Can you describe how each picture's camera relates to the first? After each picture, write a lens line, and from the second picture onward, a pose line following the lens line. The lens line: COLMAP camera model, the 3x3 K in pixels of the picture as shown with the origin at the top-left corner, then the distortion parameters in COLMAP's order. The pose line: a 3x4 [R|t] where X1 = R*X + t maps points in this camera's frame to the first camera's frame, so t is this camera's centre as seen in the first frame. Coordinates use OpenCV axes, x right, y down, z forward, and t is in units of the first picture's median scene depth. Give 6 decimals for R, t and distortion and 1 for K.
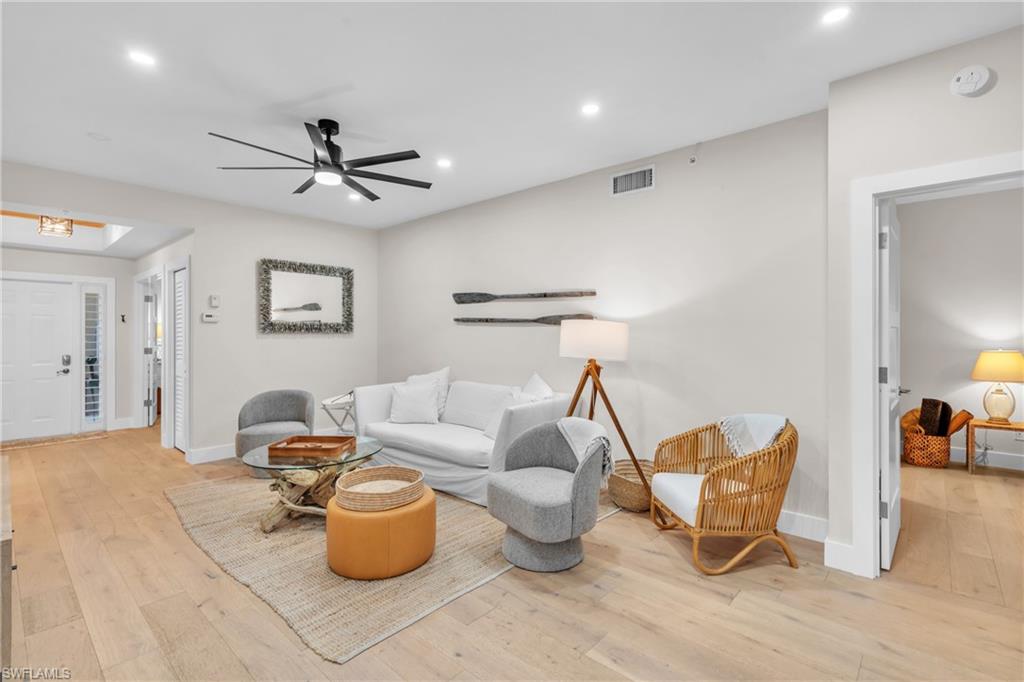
lens RADIAL K [[462.3, 0, 513.6], [0, 462.3, 334.7], [0, 0, 1]] dist [0.000006, 0.000258]
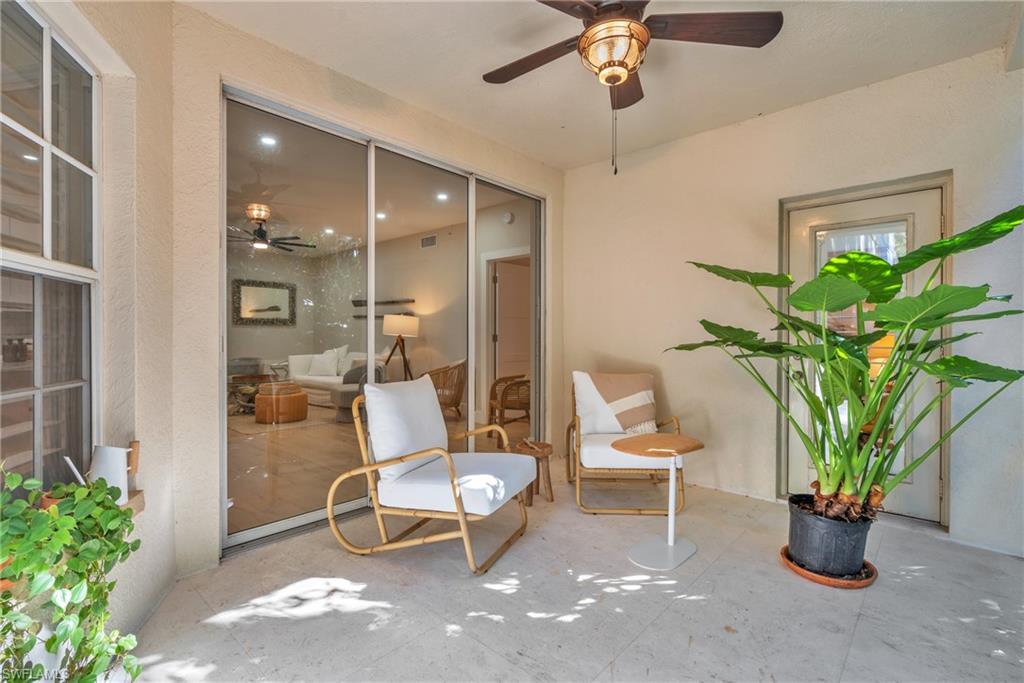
lens RADIAL K [[472.9, 0, 509.5], [0, 472.9, 336.3], [0, 0, 1]] dist [-0.003206, -0.000265]
pose [[0.999991, 0.001180, -0.004021, 0.480102], [-0.001195, 0.999993, -0.003634, 0.048553], [0.004017, 0.003638, 0.999985, -0.741329]]
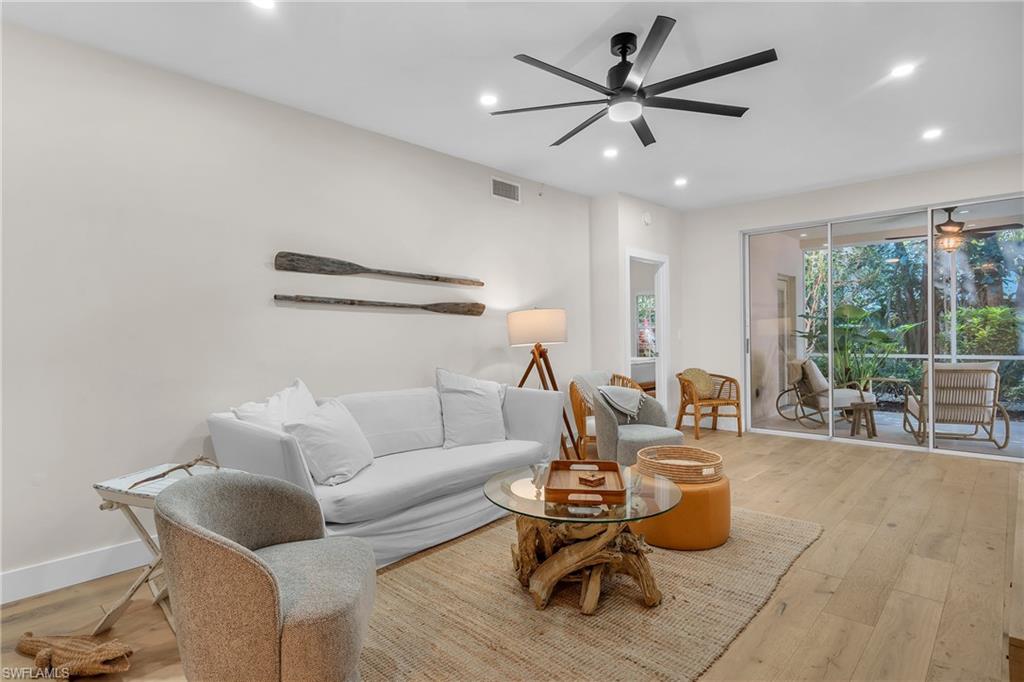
lens RADIAL K [[527.4, 0, 512.0], [0, 527.4, 341.0], [0, 0, 1]] dist [0.017957, 0.000312]
pose [[0.032897, -0.012578, 0.999380, -0.857656], [0.017143, 0.999781, 0.012019, 0.020771], [-0.999312, 0.016737, 0.033105, 0.771892]]
